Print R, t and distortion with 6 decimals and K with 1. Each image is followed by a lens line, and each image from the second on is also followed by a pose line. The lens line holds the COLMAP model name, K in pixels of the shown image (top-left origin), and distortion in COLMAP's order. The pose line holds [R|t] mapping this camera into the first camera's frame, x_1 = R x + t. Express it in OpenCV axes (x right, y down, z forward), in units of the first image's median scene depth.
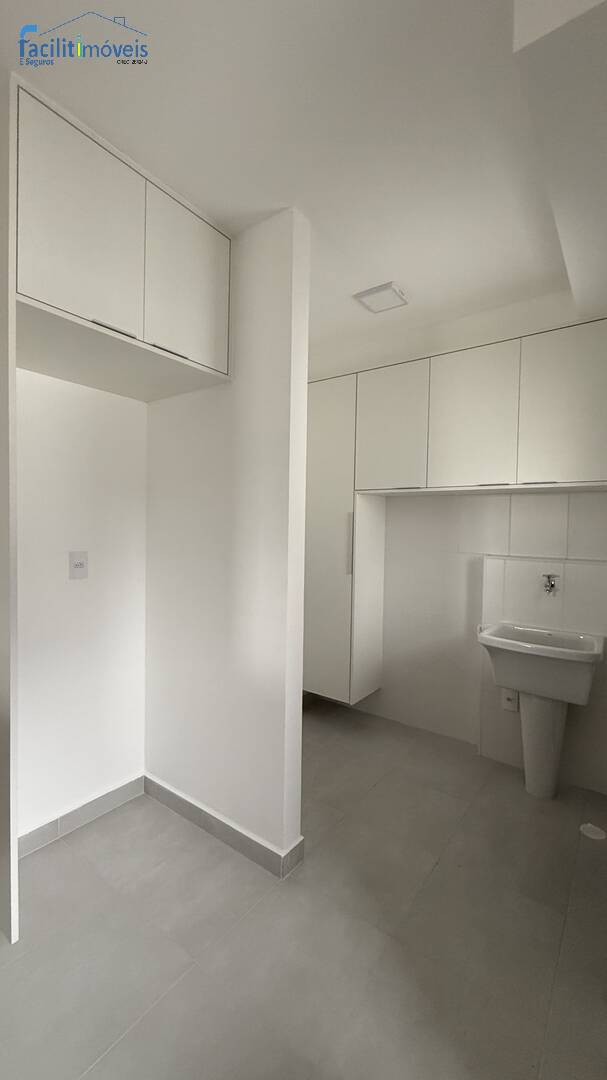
lens RADIAL K [[439.3, 0, 309.0], [0, 439.3, 540.8], [0, 0, 1]] dist [-0.002855, -0.000503]
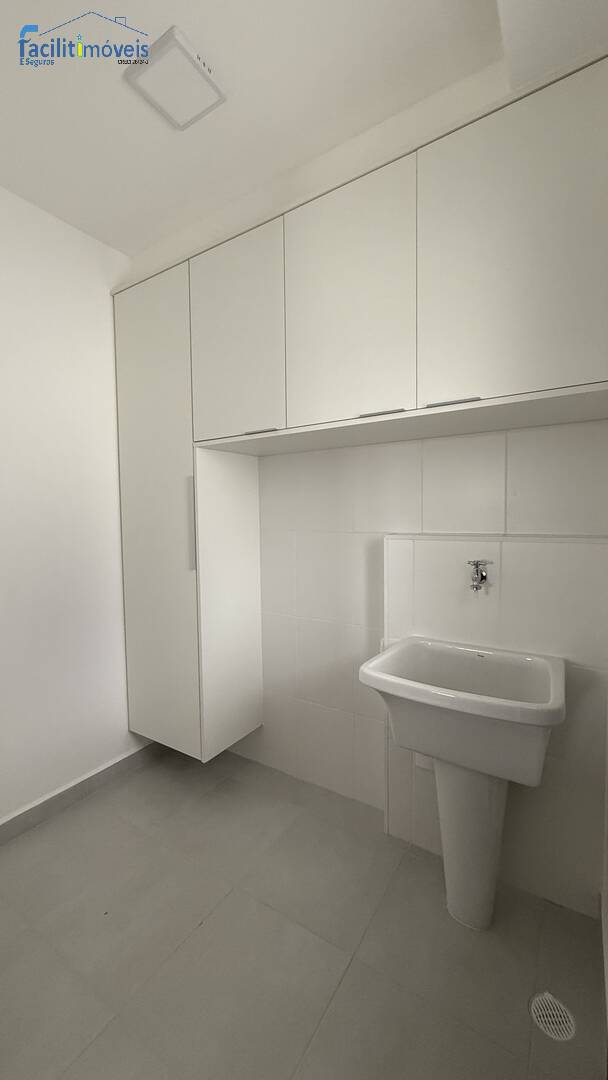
lens RADIAL K [[439.3, 0, 300.4], [0, 439.3, 537.6], [0, 0, 1]] dist [-0.002855, -0.000503]
pose [[0.996866, -0.034357, 0.071256, 0.248925], [0.032515, 0.999110, 0.026856, 0.018333], [-0.072116, -0.024455, 0.997096, 0.389819]]
